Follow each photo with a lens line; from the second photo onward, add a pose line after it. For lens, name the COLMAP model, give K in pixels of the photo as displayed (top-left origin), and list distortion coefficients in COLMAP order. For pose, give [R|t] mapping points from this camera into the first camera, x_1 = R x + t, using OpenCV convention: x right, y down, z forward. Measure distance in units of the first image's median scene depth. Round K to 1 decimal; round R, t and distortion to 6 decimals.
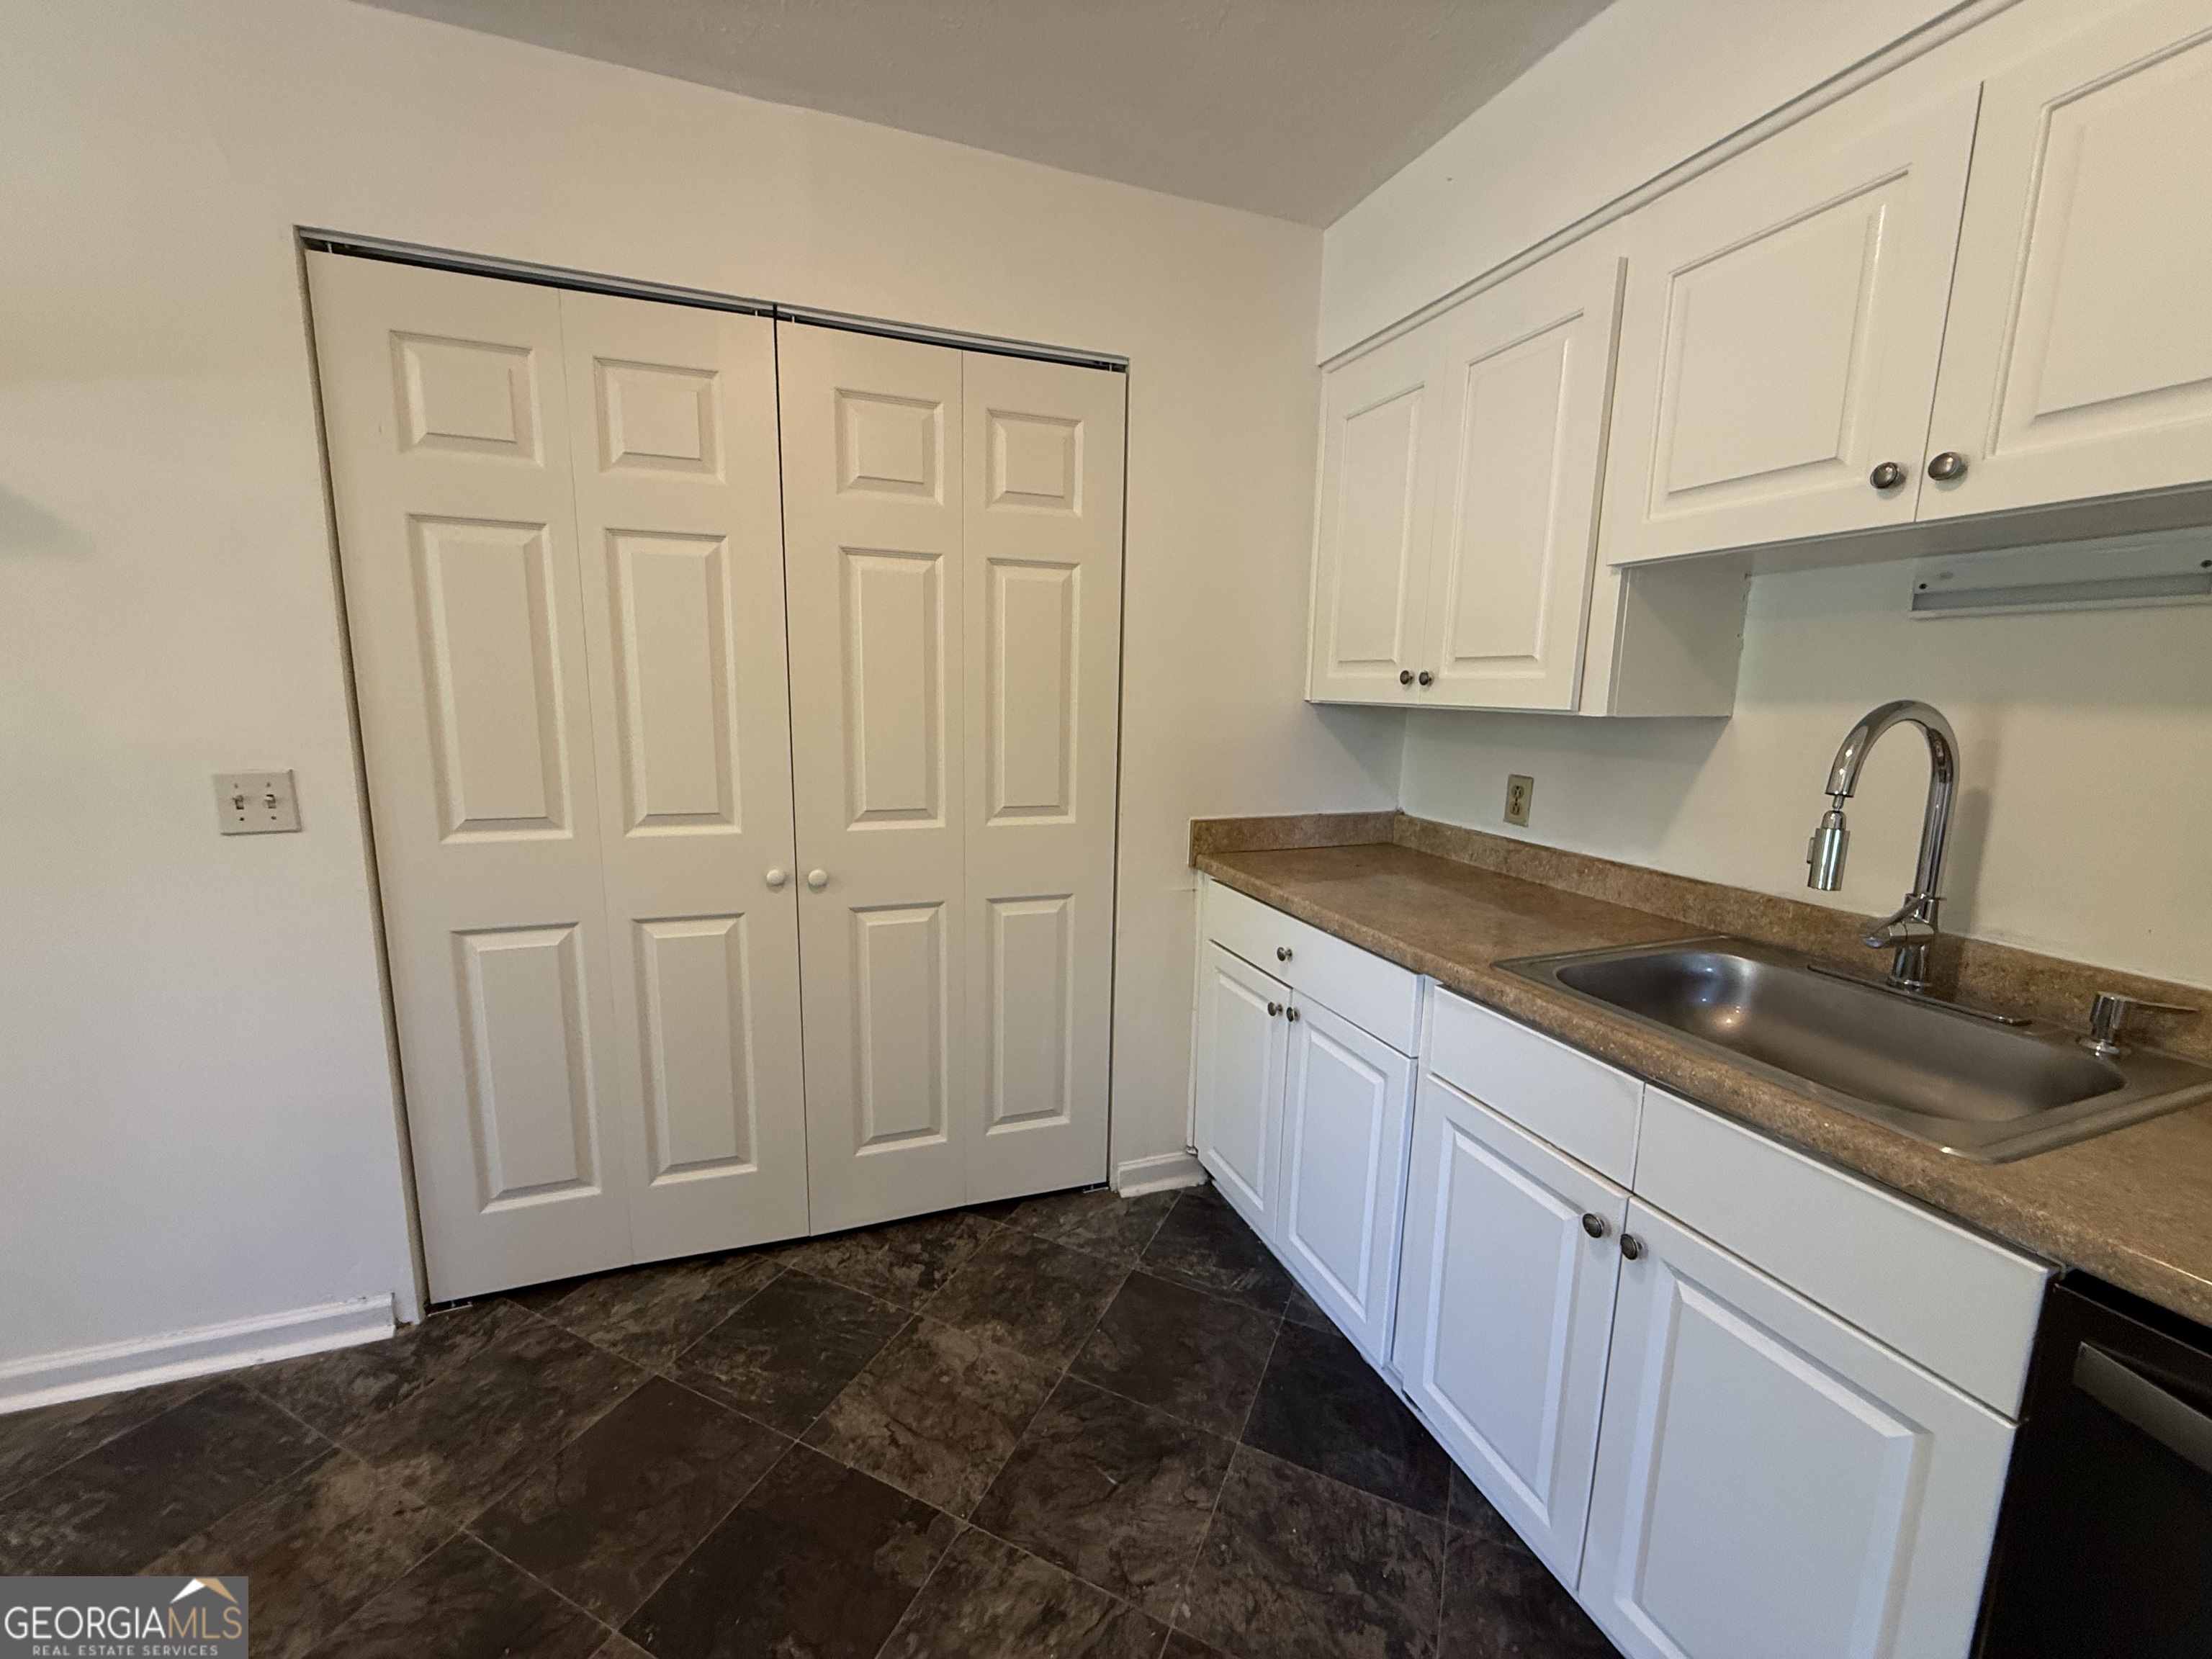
lens RADIAL K [[880.5, 0, 1101.8], [0, 880.5, 829.8], [0, 0, 1]] dist [-0.000125, -0.000069]
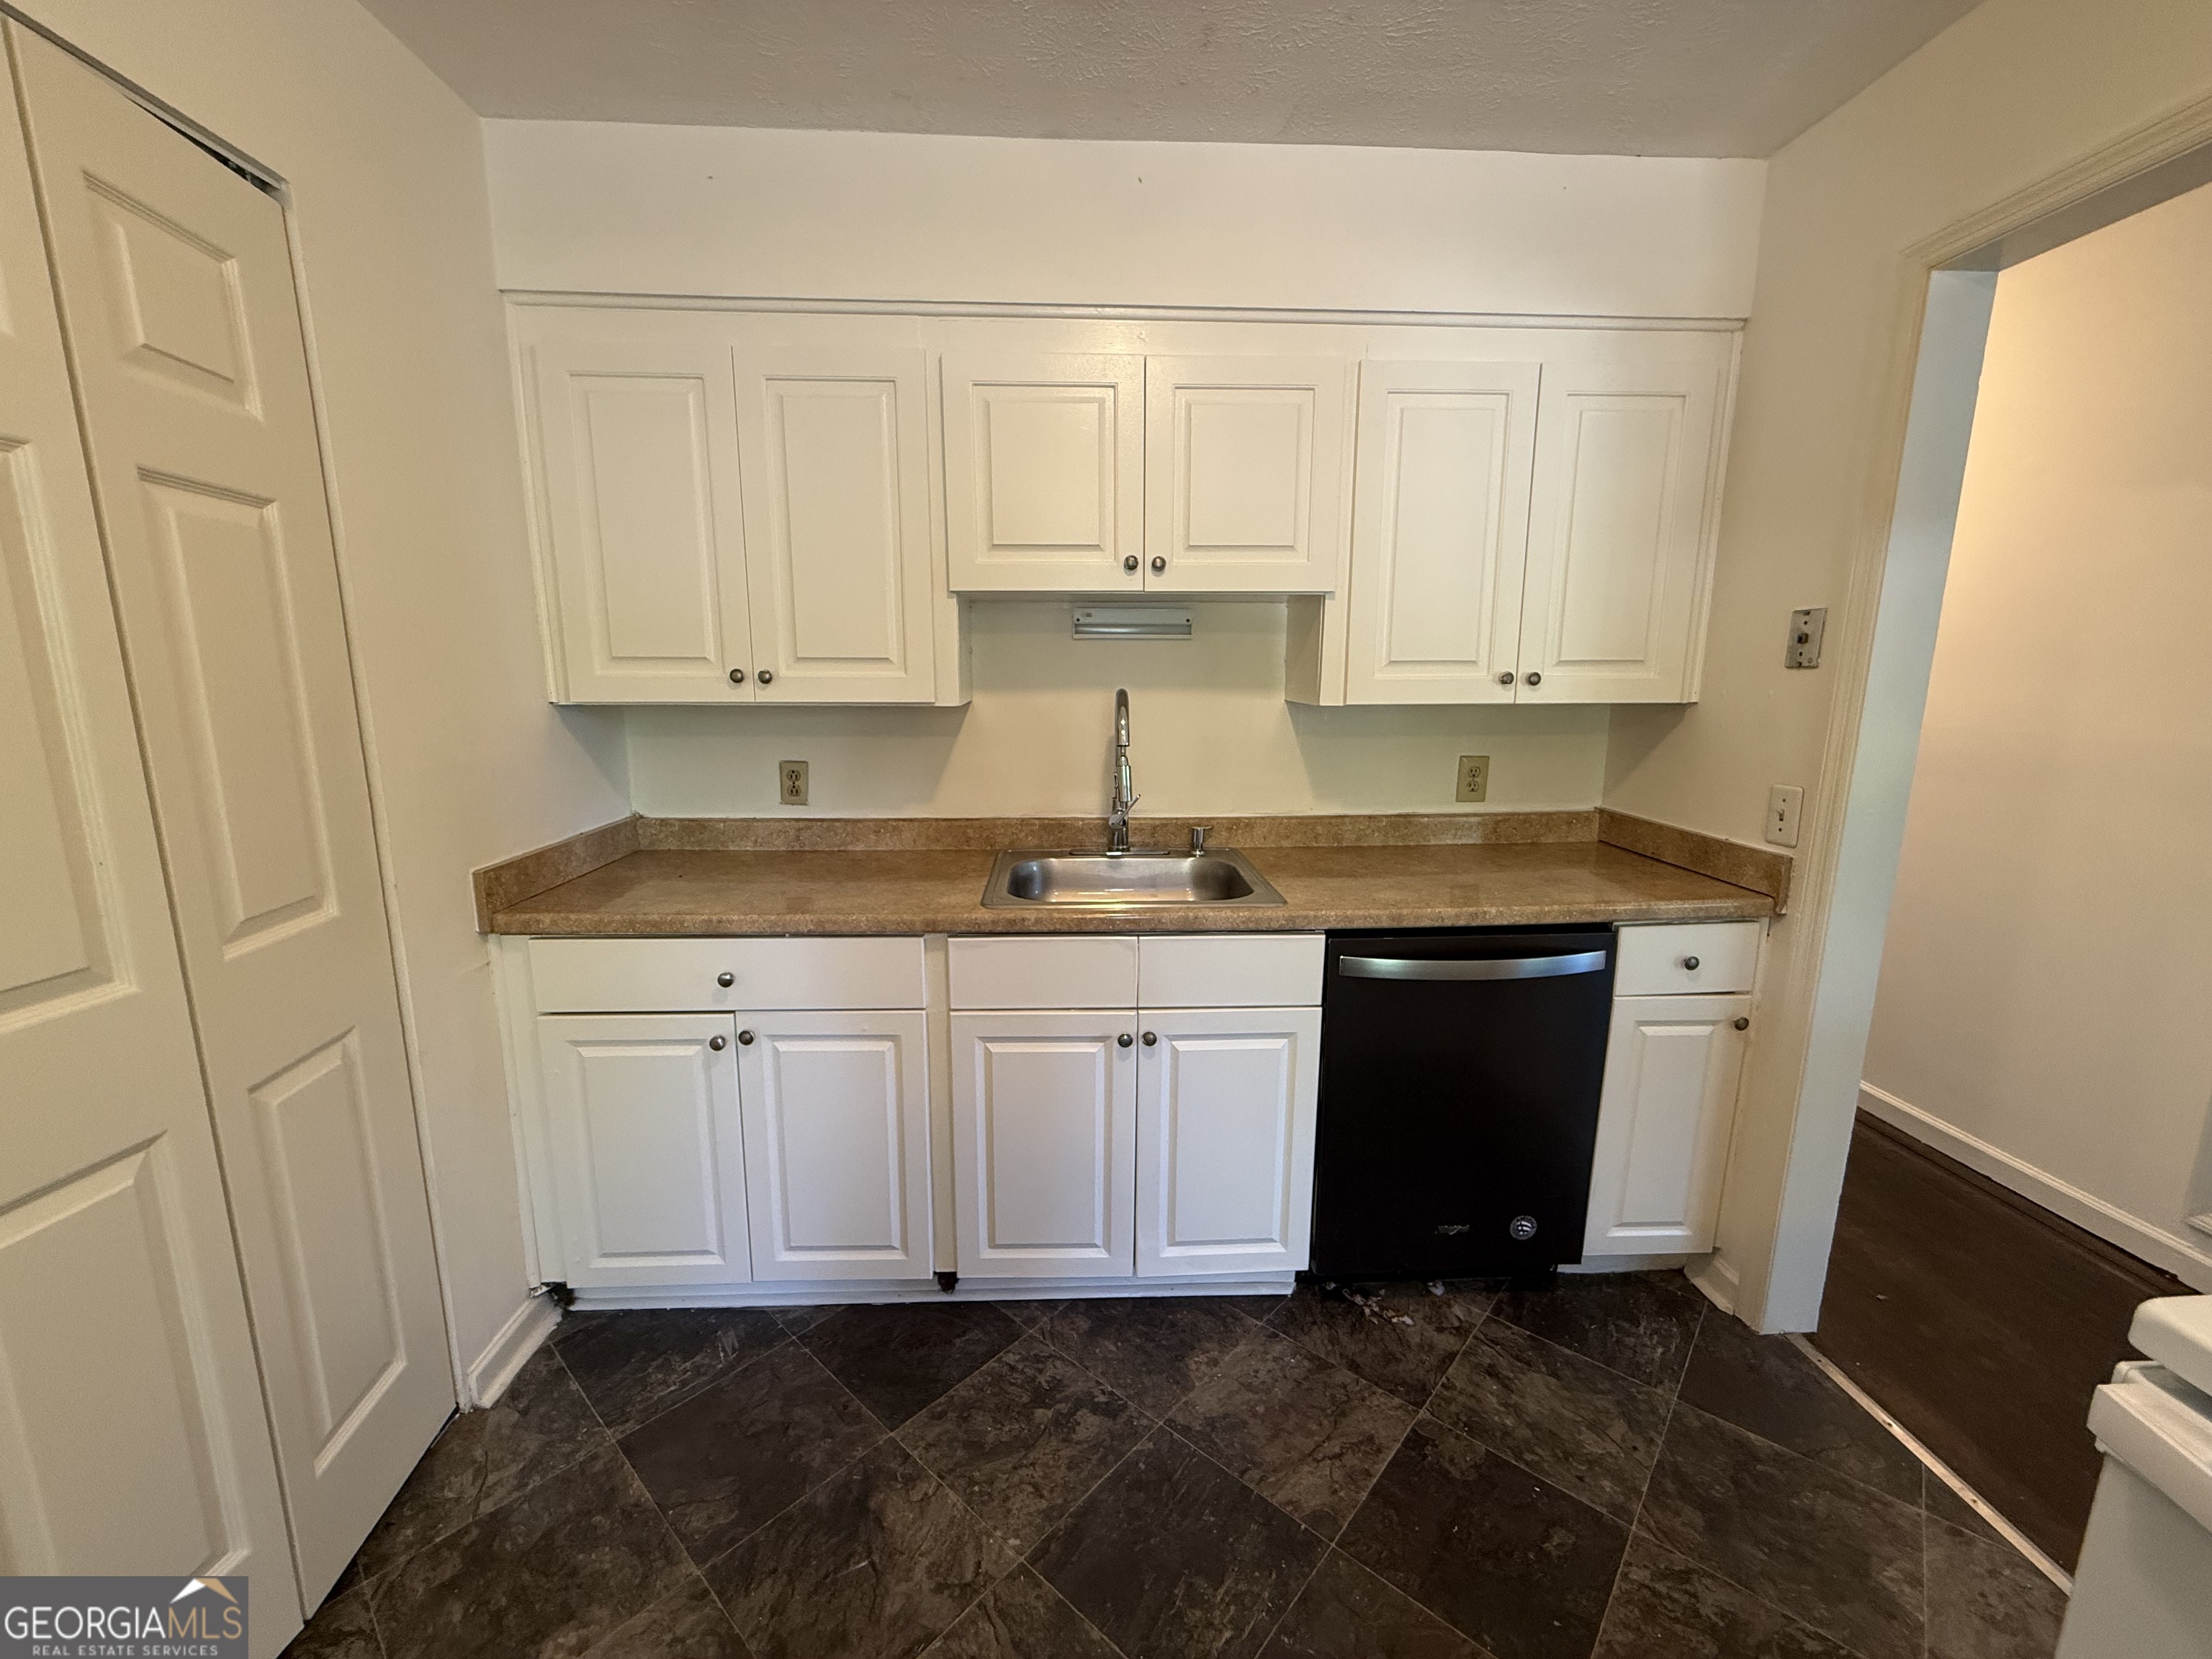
lens RADIAL K [[877.2, 0, 1101.5], [0, 877.2, 831.3], [0, 0, 1]] dist [-0.001784, 0.000175]
pose [[0.303839, -0.189610, 0.933665, -0.611277], [0.156066, 0.976663, 0.147554, -0.103564], [-0.939854, 0.100881, 0.326340, 0.382027]]
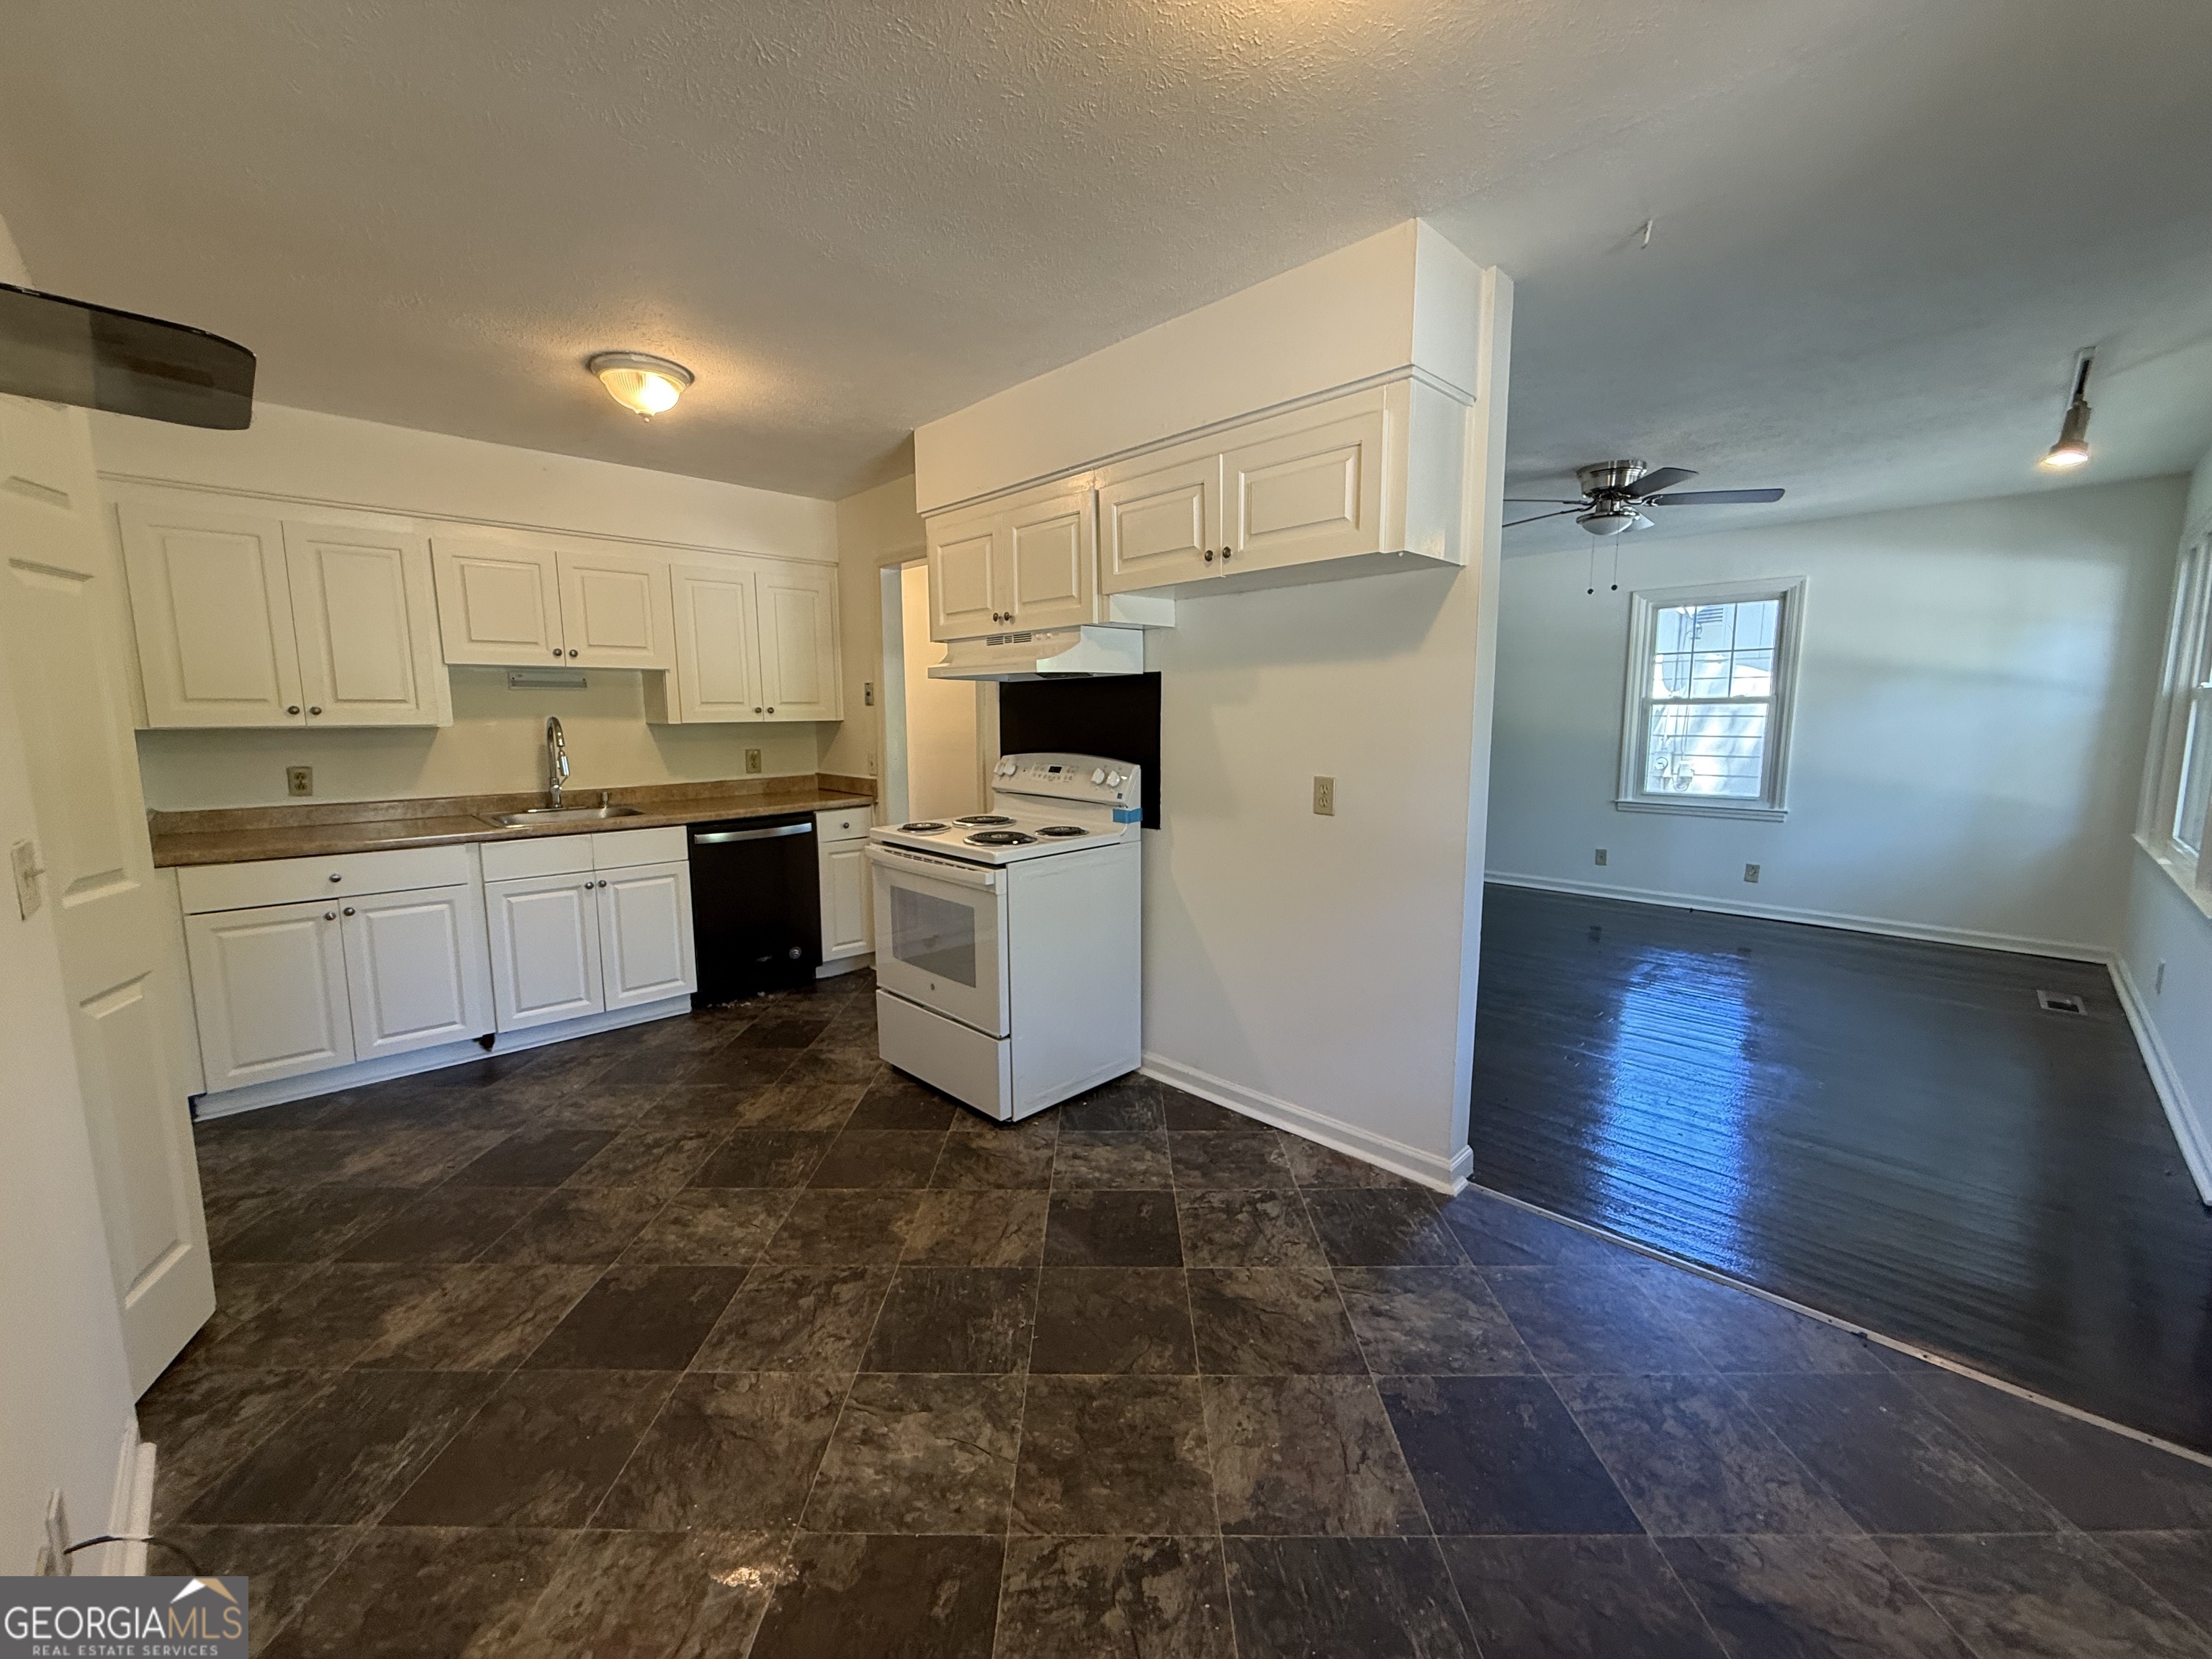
lens RADIAL K [[881.0, 0, 1101.5], [0, 881.0, 829.5], [0, 0, 1]] dist [0.000717, -0.000342]
pose [[-0.407147, -0.139493, 0.902648, -2.264483], [0.141702, 0.966656, 0.213300, -0.117695], [-0.902304, 0.214752, -0.373805, 0.366282]]
